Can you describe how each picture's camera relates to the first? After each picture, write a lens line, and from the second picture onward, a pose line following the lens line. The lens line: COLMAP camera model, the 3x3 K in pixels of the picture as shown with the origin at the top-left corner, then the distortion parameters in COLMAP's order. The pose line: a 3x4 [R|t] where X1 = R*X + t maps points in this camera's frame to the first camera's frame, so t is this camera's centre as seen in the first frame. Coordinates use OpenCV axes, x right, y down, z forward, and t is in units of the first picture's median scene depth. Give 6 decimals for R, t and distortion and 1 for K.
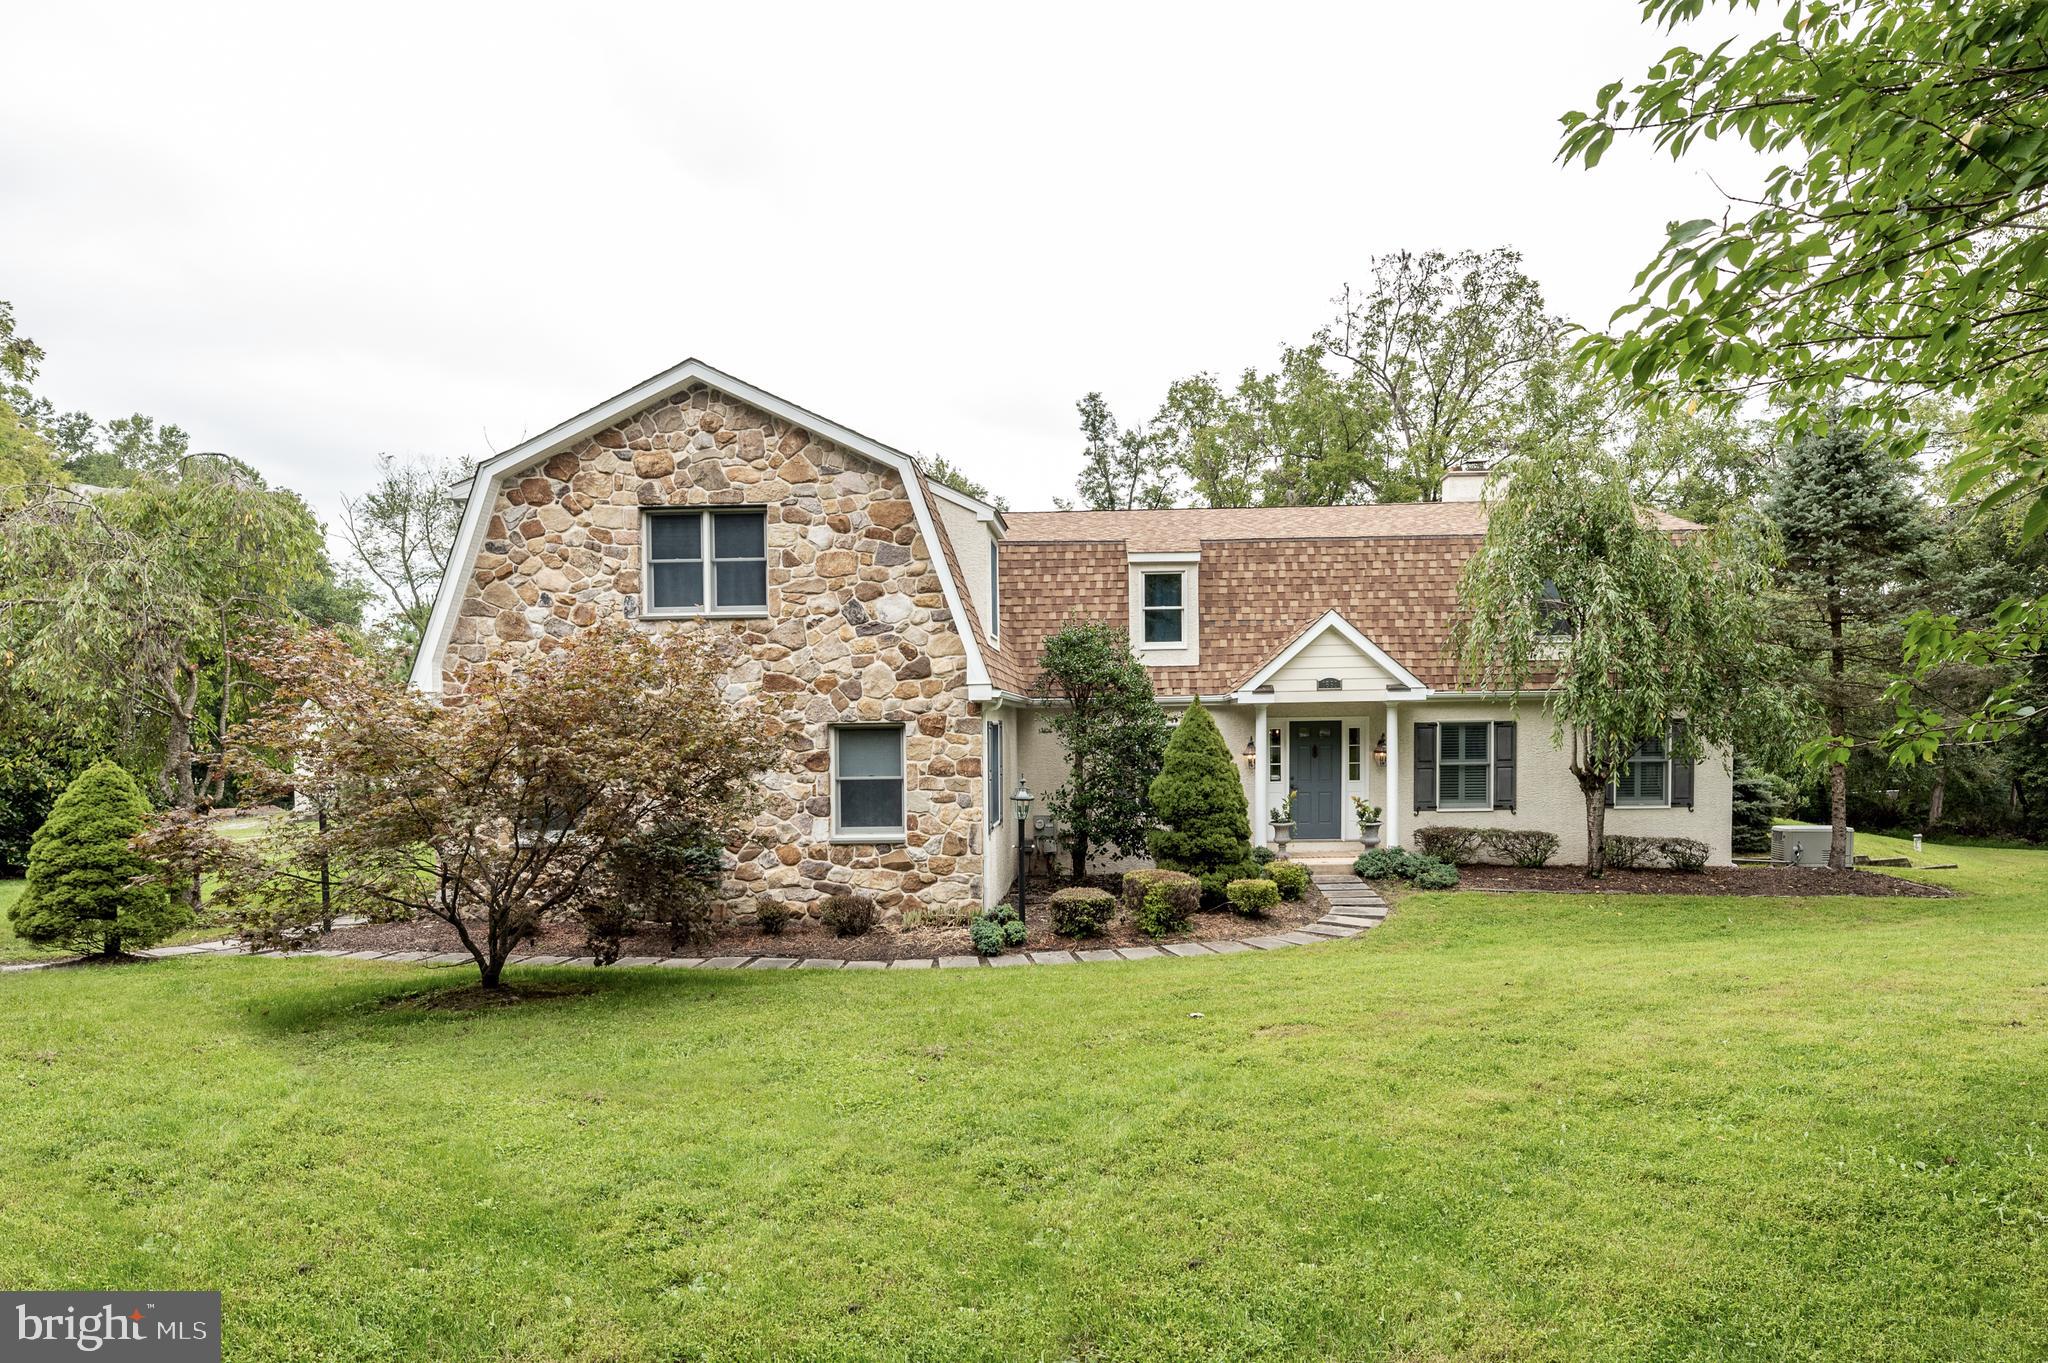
lens RADIAL K [[1164.8, 0, 1012.0], [0, 1164.8, 791.5], [0, 0, 1]] dist [0.002661, -0.000461]
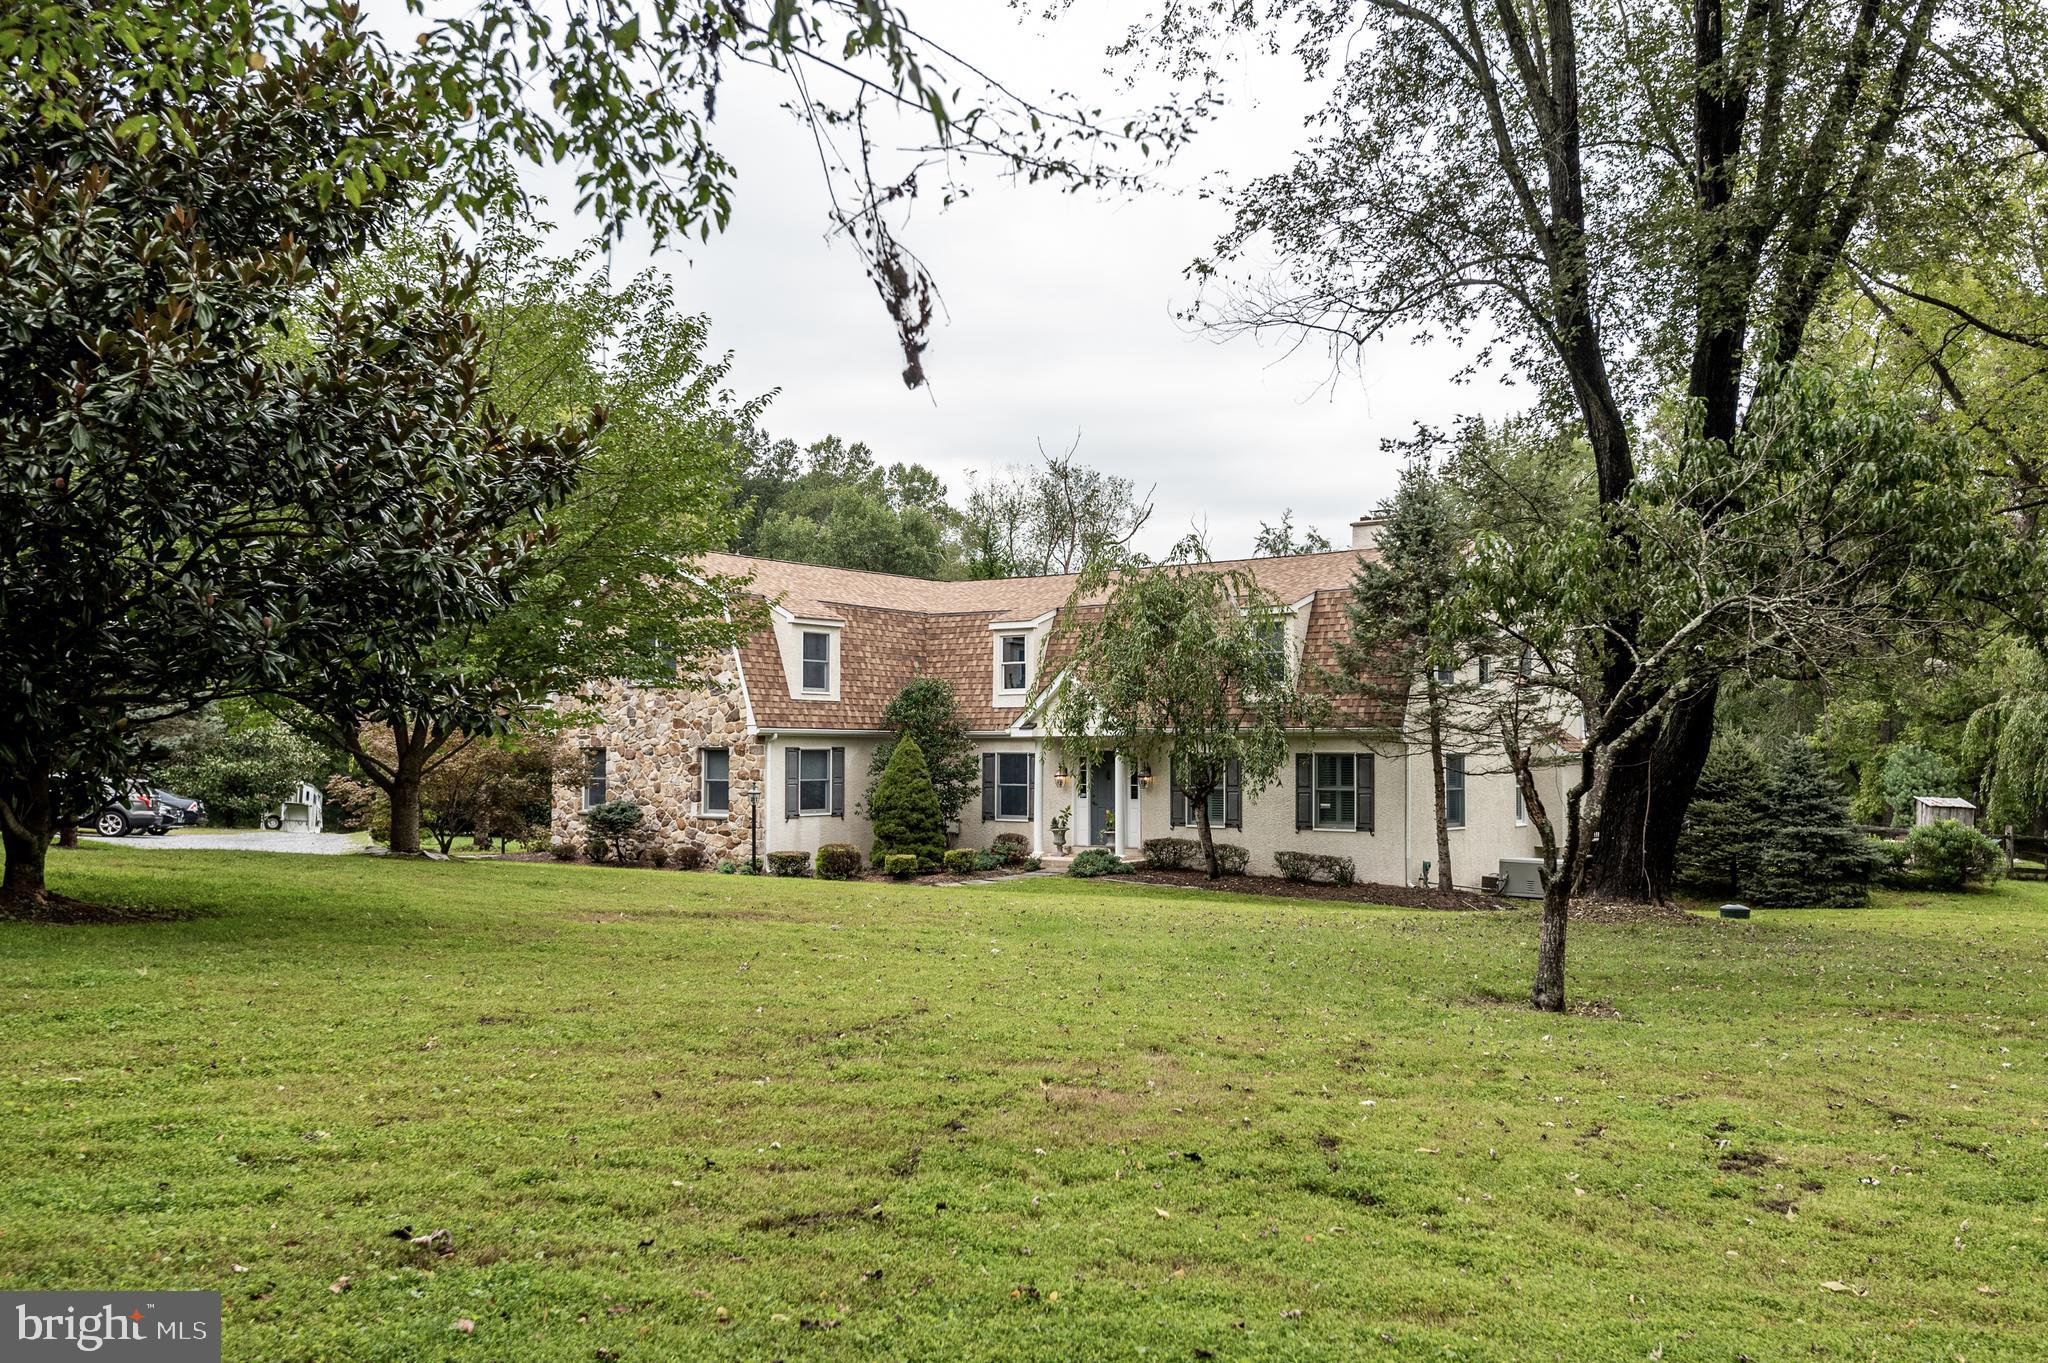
lens RADIAL K [[2044.8, 0, 1024.0], [0, 2044.8, 681.5], [0, 0, 1]] dist [0.004420, 0.001932]
pose [[0.772033, -0.006914, -0.635544, 1.610530], [-0.049877, 0.996198, -0.071425, 0.027190], [0.633622, 0.086842, 0.768753, -0.766629]]
